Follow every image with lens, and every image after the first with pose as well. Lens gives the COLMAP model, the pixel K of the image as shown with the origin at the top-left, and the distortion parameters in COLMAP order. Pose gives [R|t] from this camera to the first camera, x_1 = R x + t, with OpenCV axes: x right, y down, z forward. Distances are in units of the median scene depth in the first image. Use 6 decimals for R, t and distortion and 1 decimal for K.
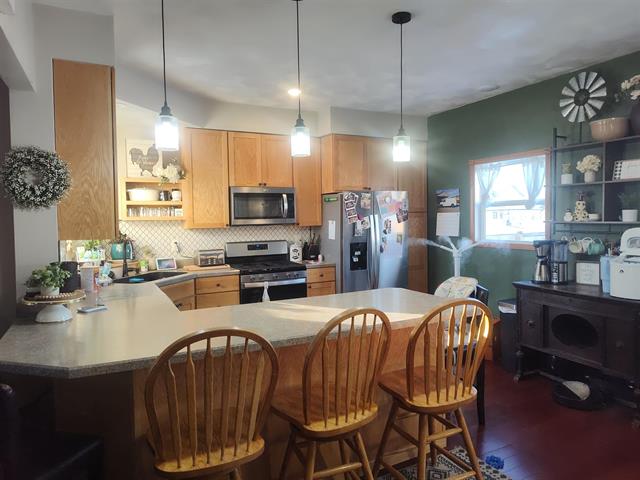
lens RADIAL K [[431.8, 0, 322.0], [0, 431.8, 236.6], [0, 0, 1]] dist [0.018483, -0.019646]
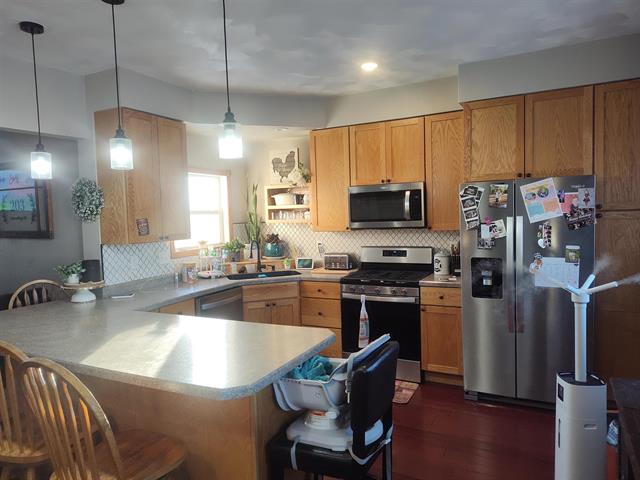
lens RADIAL K [[431.8, 0, 321.9], [0, 431.8, 241.8], [0, 0, 1]] dist [0.018483, -0.019646]
pose [[0.588312, 0.049873, -0.807095, 0.499786], [-0.014772, 0.998593, 0.050938, -0.043666], [0.808499, -0.018045, 0.588221, 0.404852]]
